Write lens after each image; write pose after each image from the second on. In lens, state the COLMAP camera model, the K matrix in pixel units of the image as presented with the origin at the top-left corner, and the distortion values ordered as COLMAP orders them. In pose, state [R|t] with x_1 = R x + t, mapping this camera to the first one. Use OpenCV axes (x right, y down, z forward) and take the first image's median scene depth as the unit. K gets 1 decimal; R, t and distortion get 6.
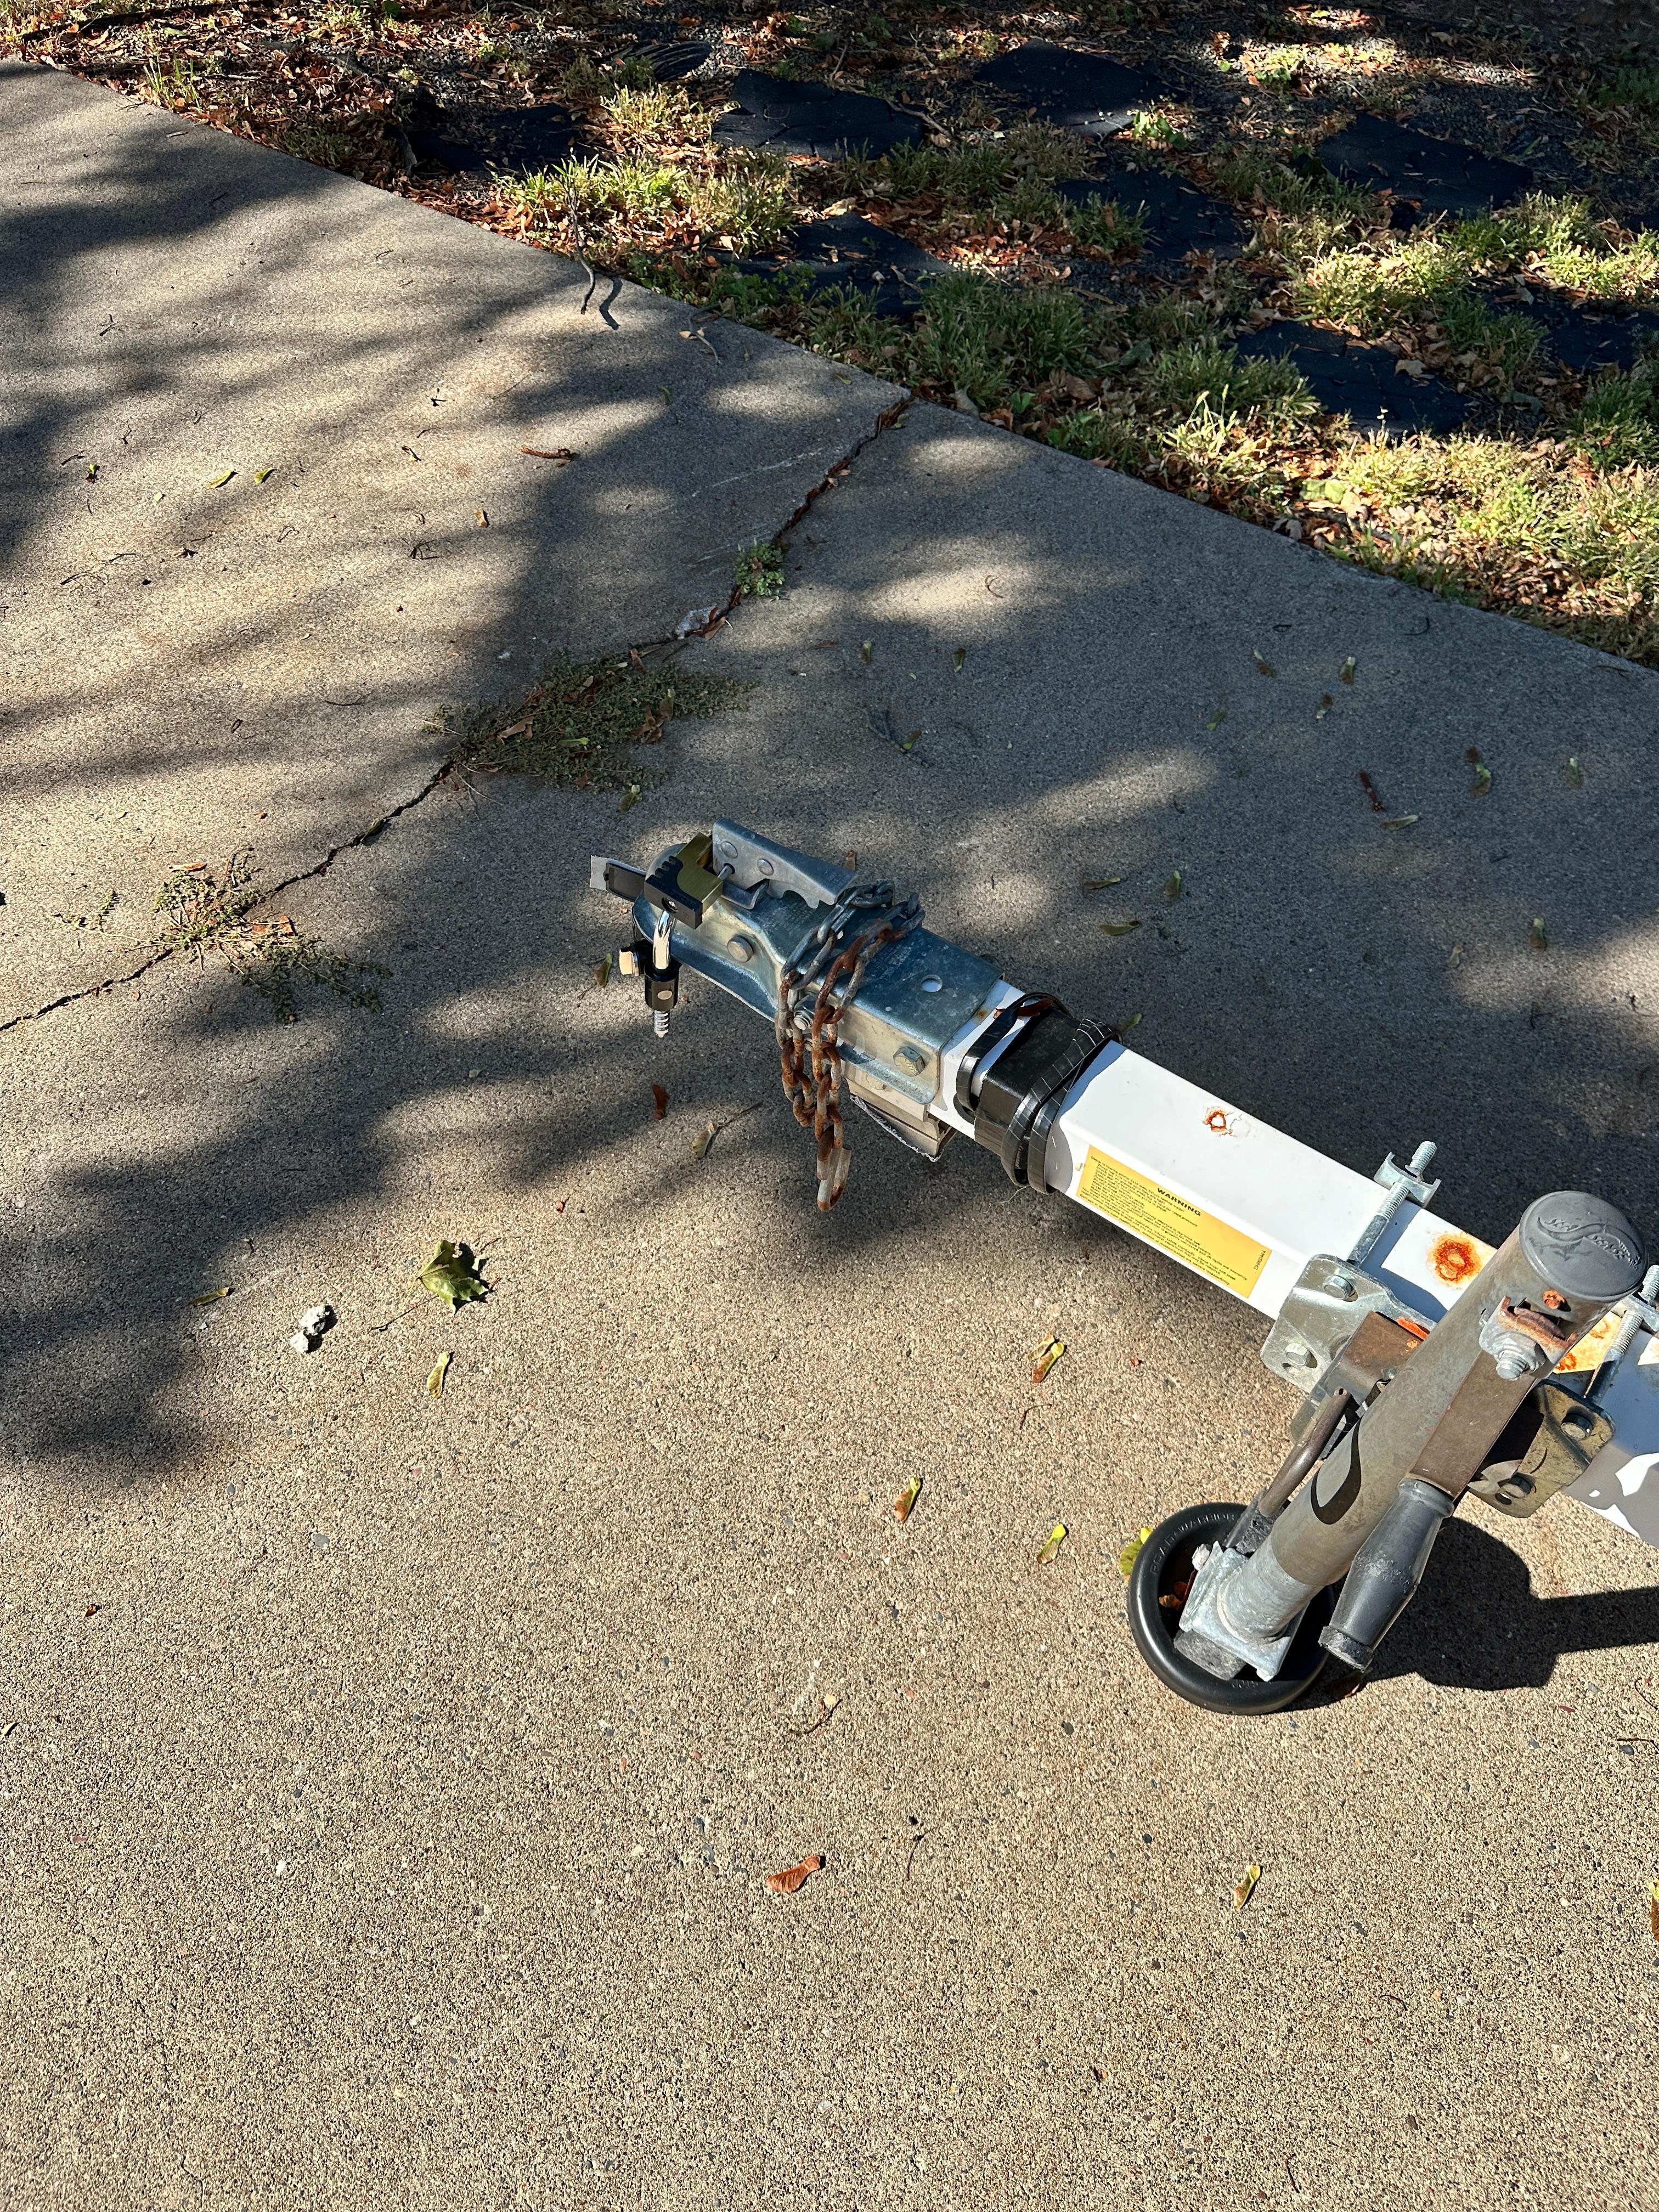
lens RADIAL K [[1618.7, 0, 829.1], [0, 1618.7, 1105.1], [0, 0, 1]] dist [0.047690, -0.061455]
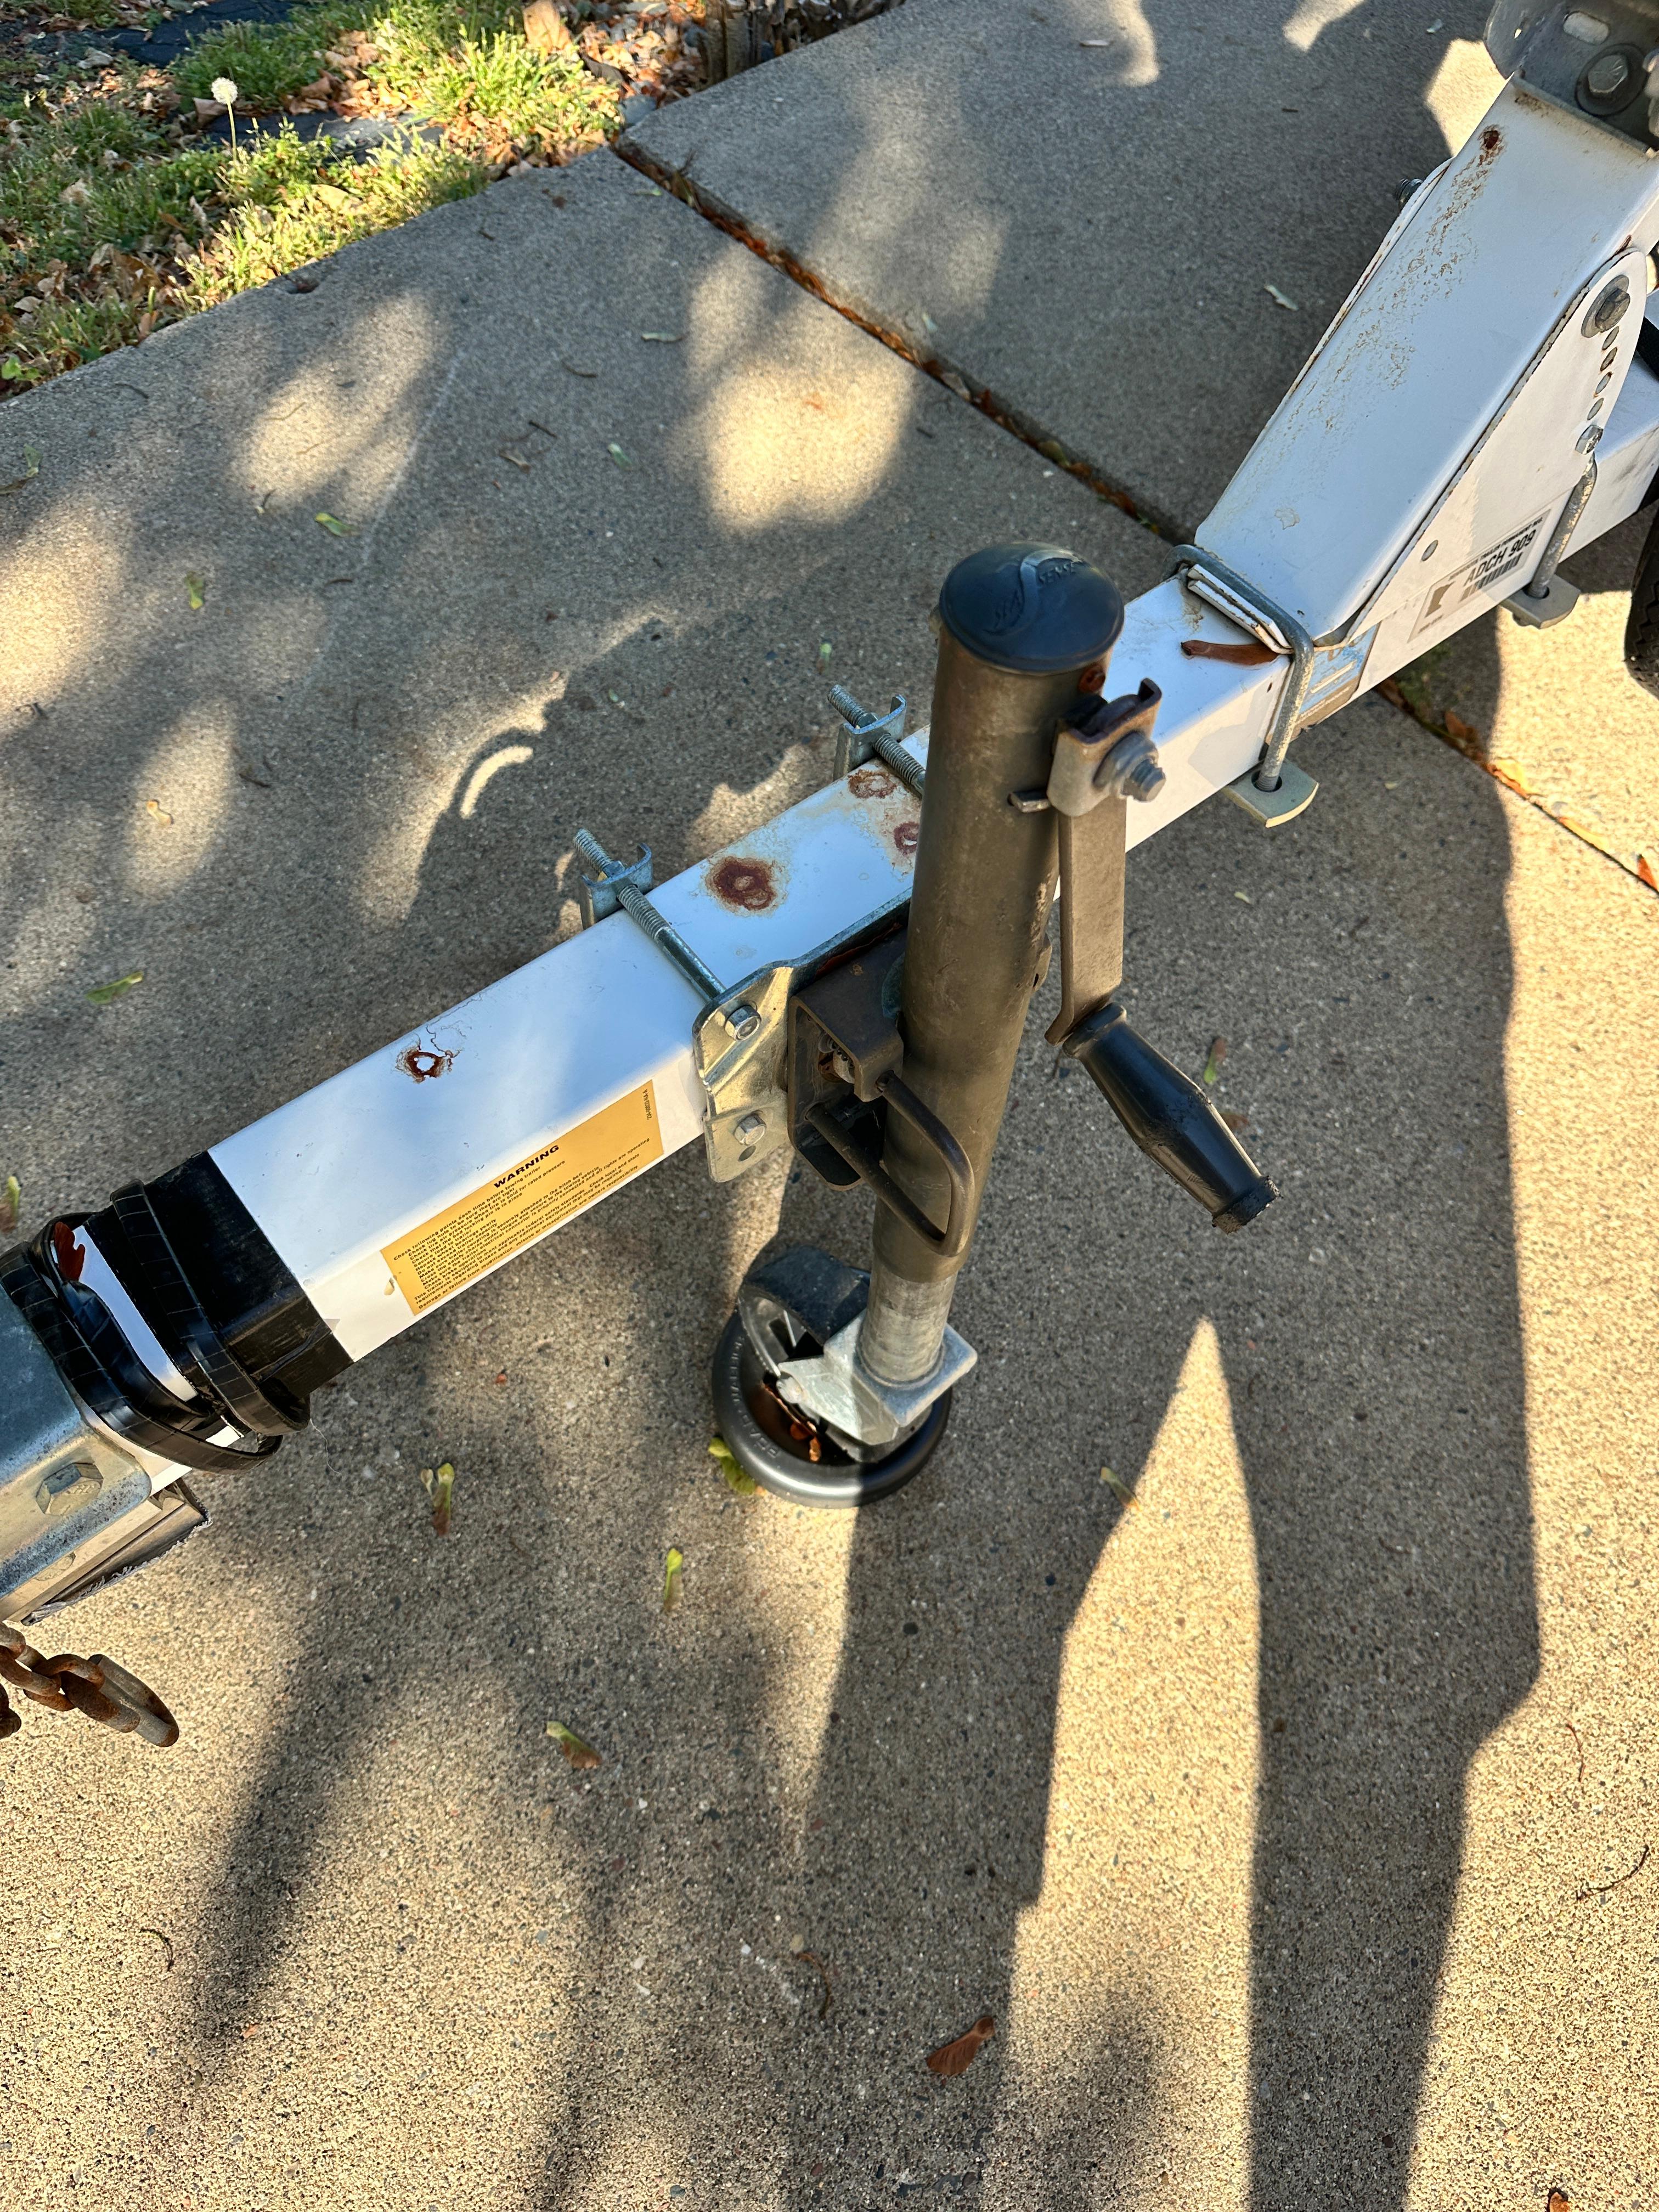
lens RADIAL K [[1618.7, 0, 839.6], [0, 1618.7, 1122.8], [0, 0, 1]] dist [0.047690, -0.061455]
pose [[0.251128, -0.836310, 0.487361, -0.046494], [0.779679, 0.473146, 0.410163, -0.098786], [-0.573616, 0.276982, 0.770873, 0.347566]]
